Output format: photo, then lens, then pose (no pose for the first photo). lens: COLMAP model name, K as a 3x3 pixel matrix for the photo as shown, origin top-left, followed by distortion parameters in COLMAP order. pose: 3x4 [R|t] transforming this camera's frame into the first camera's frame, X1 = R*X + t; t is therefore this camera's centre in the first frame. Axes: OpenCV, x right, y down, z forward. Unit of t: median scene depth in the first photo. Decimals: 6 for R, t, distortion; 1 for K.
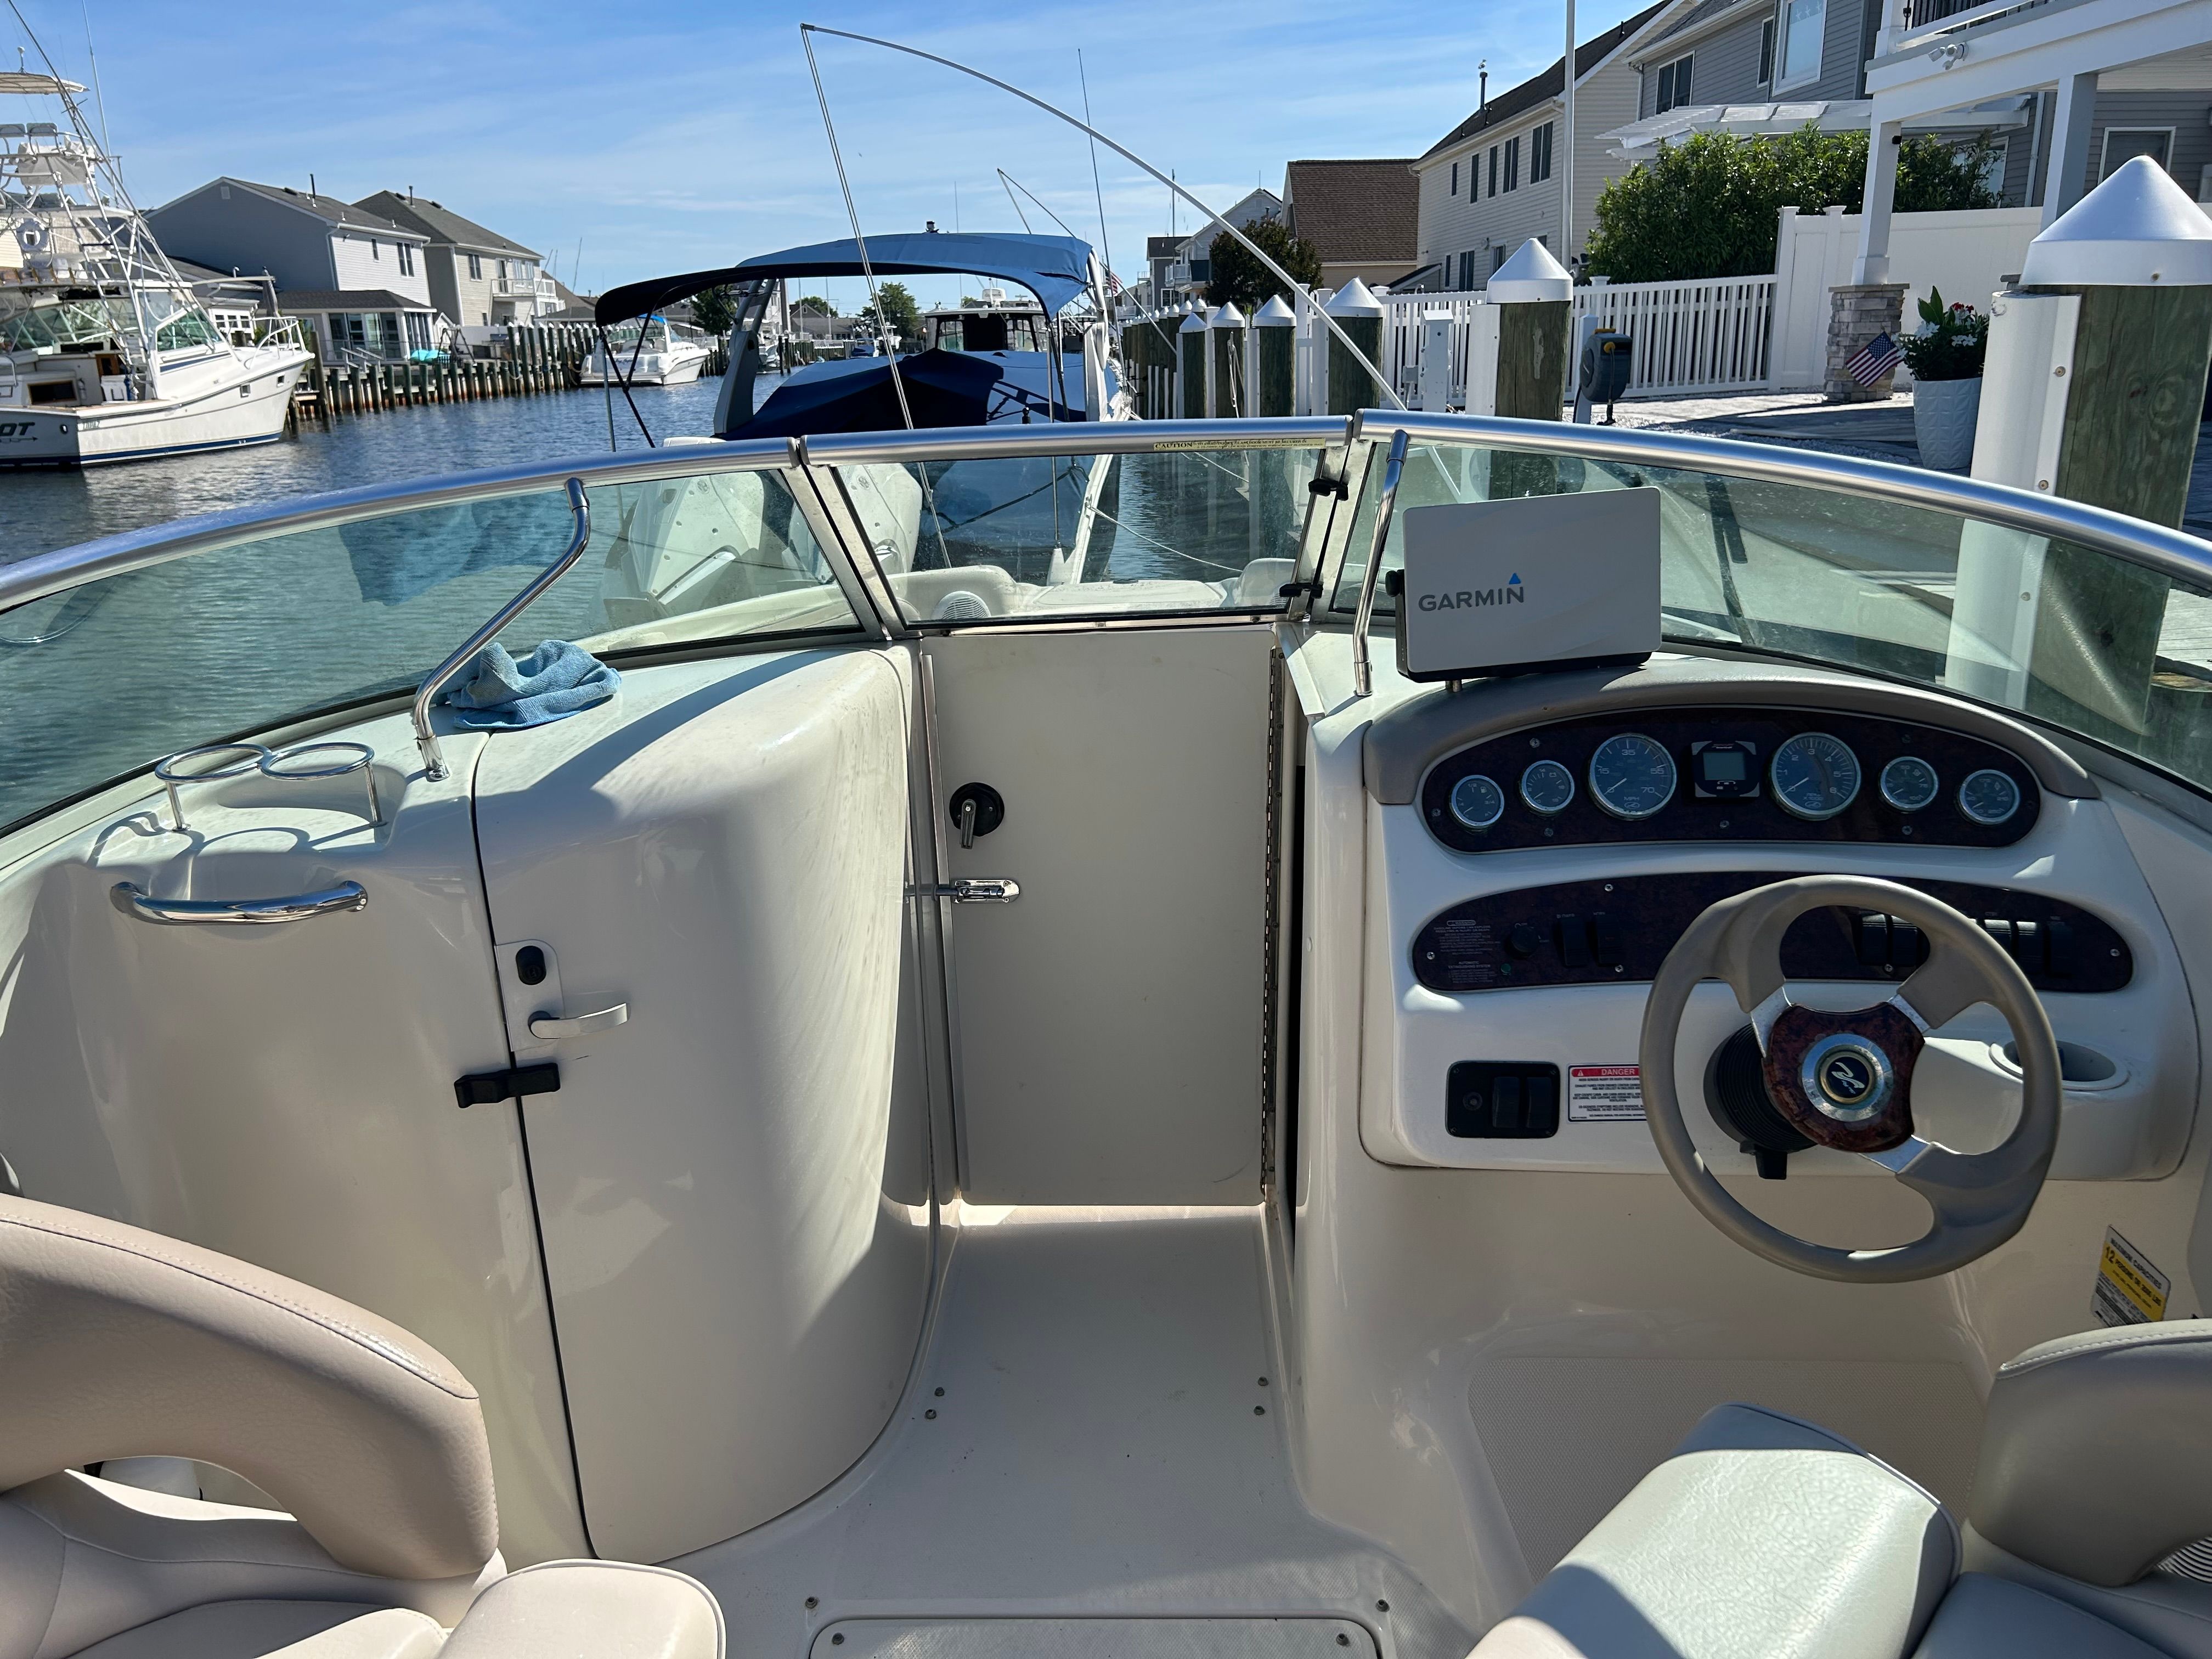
lens RADIAL K [[1669.1, 0, 1074.8], [0, 1669.1, 843.9], [0, 0, 1]] dist [0.028576, -0.025409]
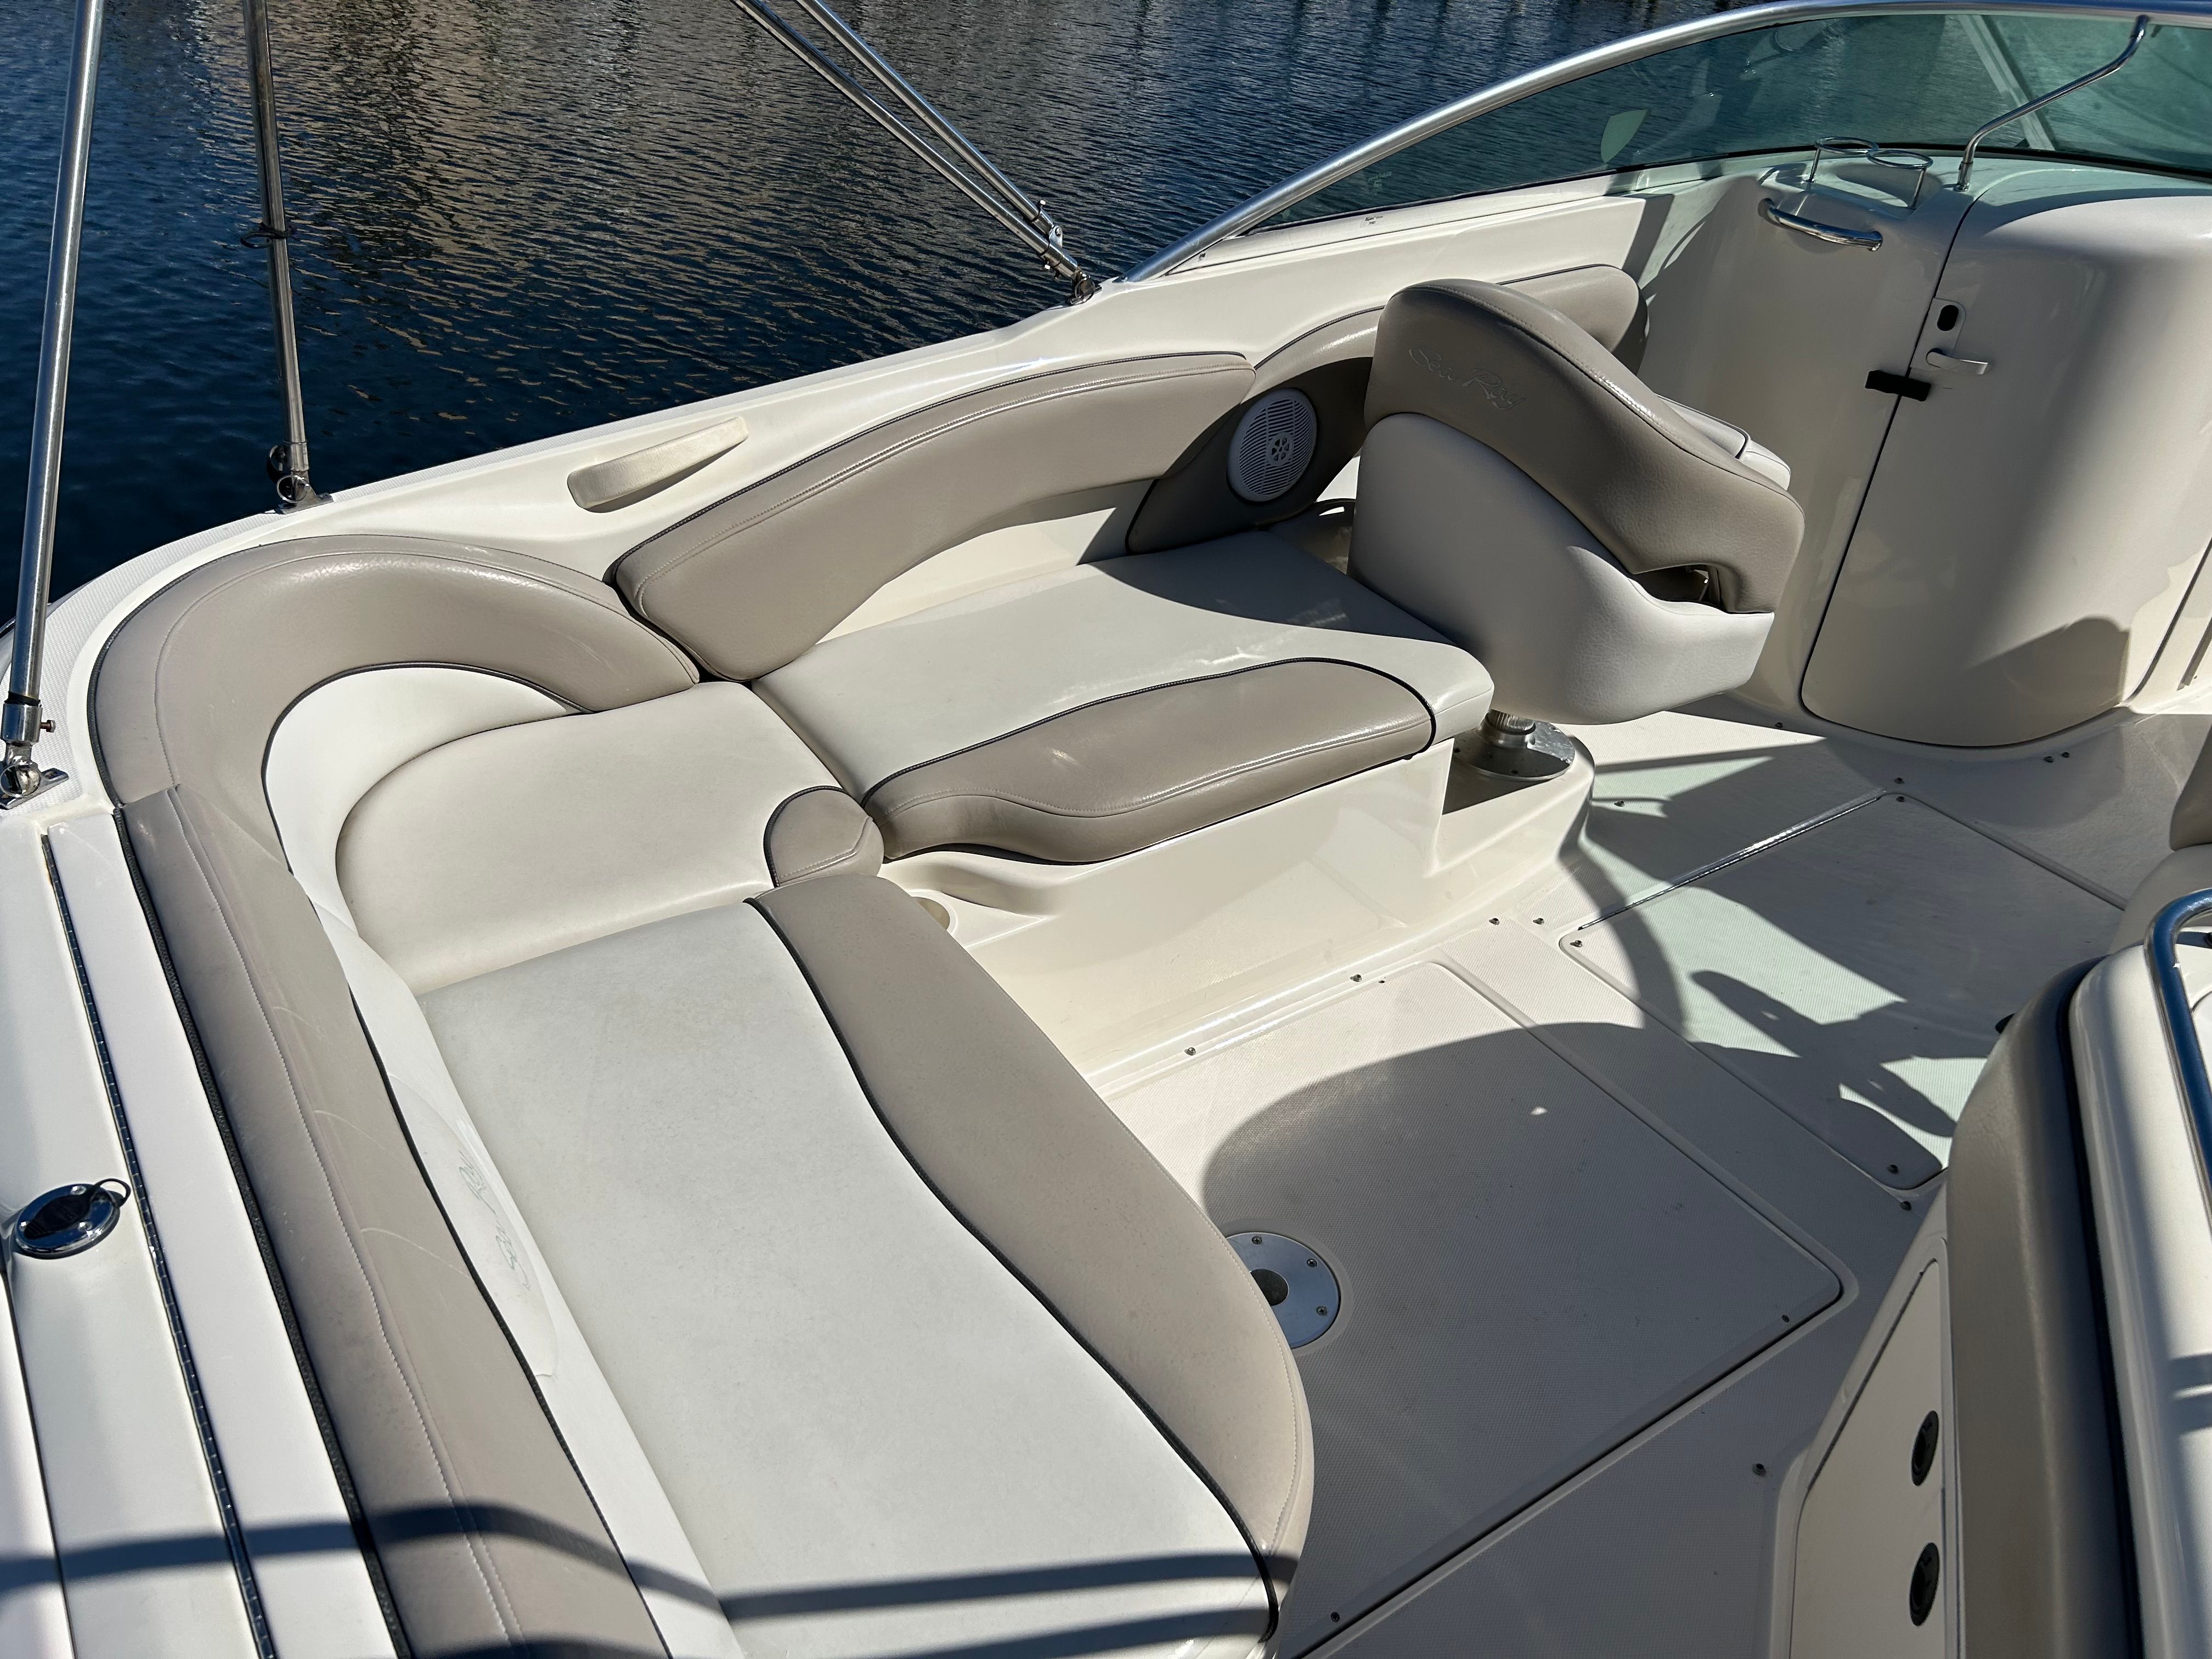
lens RADIAL K [[1669.1, 0, 1082.1], [0, 1669.1, 818.8], [0, 0, 1]] dist [0.028576, -0.025409]
pose [[0.577816, 0.508542, -0.638369, 0.466842], [-0.345219, 0.861025, 0.373443, 0.164094], [0.739563, 0.004596, 0.673072, -0.711123]]
